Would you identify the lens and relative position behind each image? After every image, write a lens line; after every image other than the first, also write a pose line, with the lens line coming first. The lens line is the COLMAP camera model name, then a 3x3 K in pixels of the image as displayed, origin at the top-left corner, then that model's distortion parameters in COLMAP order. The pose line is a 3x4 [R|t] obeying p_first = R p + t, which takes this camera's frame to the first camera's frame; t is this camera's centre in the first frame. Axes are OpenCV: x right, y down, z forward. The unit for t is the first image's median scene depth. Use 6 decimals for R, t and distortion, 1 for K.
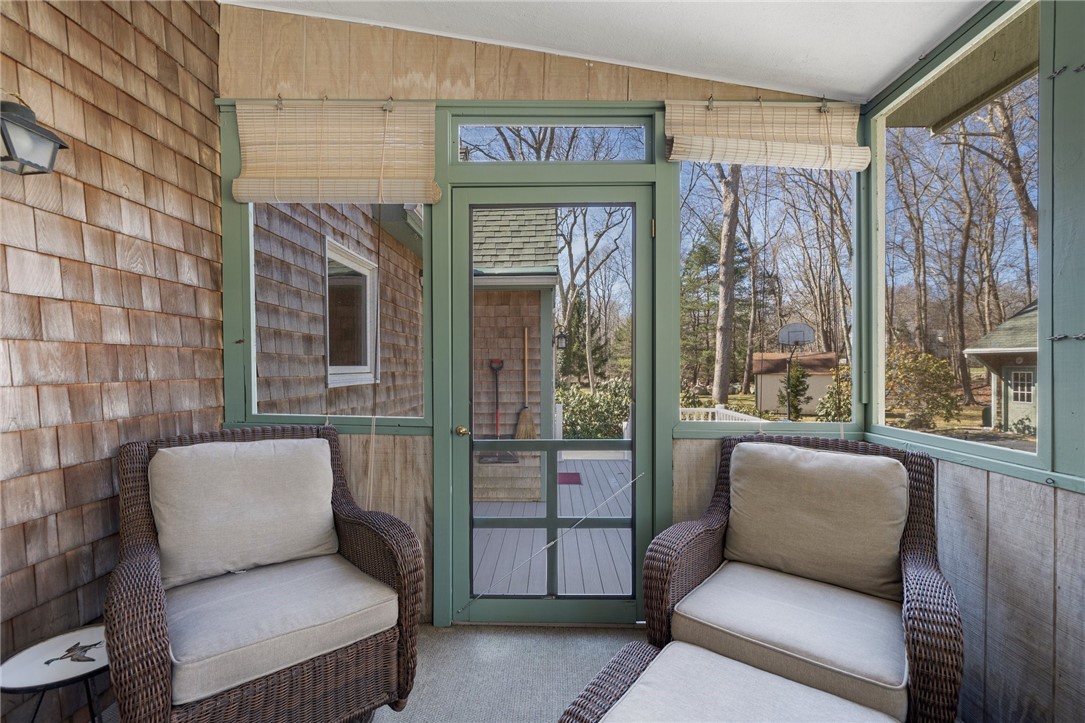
lens RADIAL K [[469.0, 0, 555.0], [0, 469.0, 366.9], [0, 0, 1]] dist [0.000155, 0.000020]
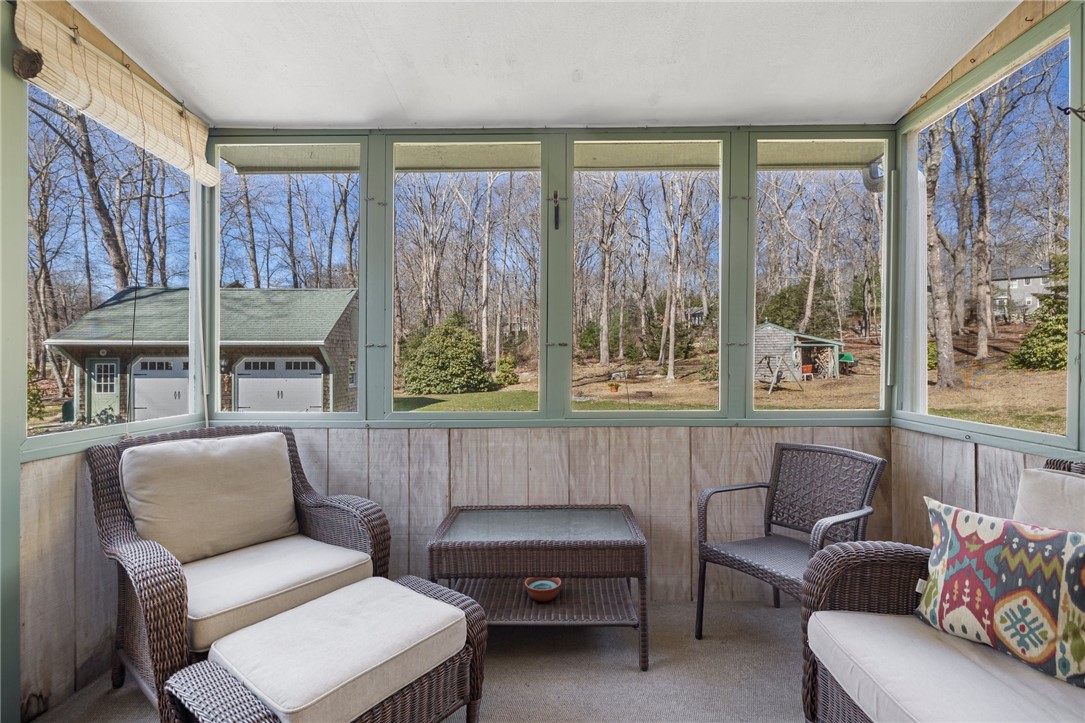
lens RADIAL K [[472.4, 0, 541.1], [0, 472.4, 357.4], [0, 0, 1]] dist [-0.000550, -0.000097]
pose [[0.029933, -0.000919, 0.999551, -0.443566], [0.003929, 0.999992, 0.000801, -0.008308], [-0.999544, 0.003903, 0.029936, 0.176255]]
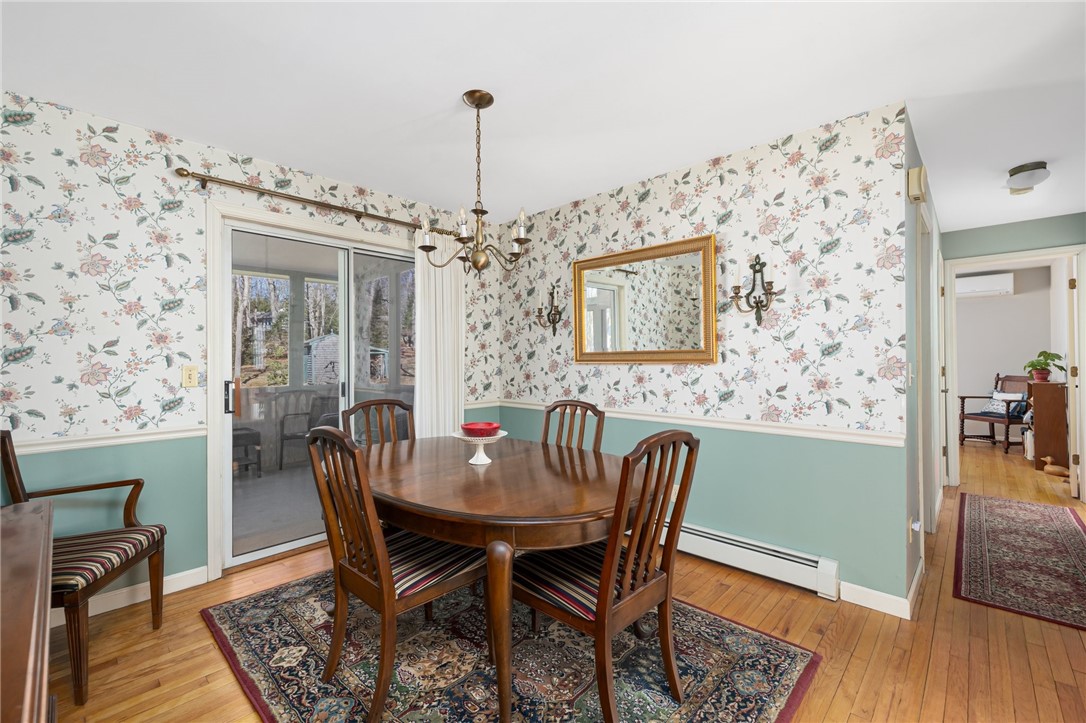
lens RADIAL K [[466.7, 0, 531.9], [0, 466.7, 358.2], [0, 0, 1]] dist [-0.001427, -0.000380]
pose [[-0.722780, 0.008200, 0.691029, -2.152149], [0.008320, 0.999960, -0.003163, -0.012380], [-0.691028, 0.003463, -0.722820, 0.751406]]
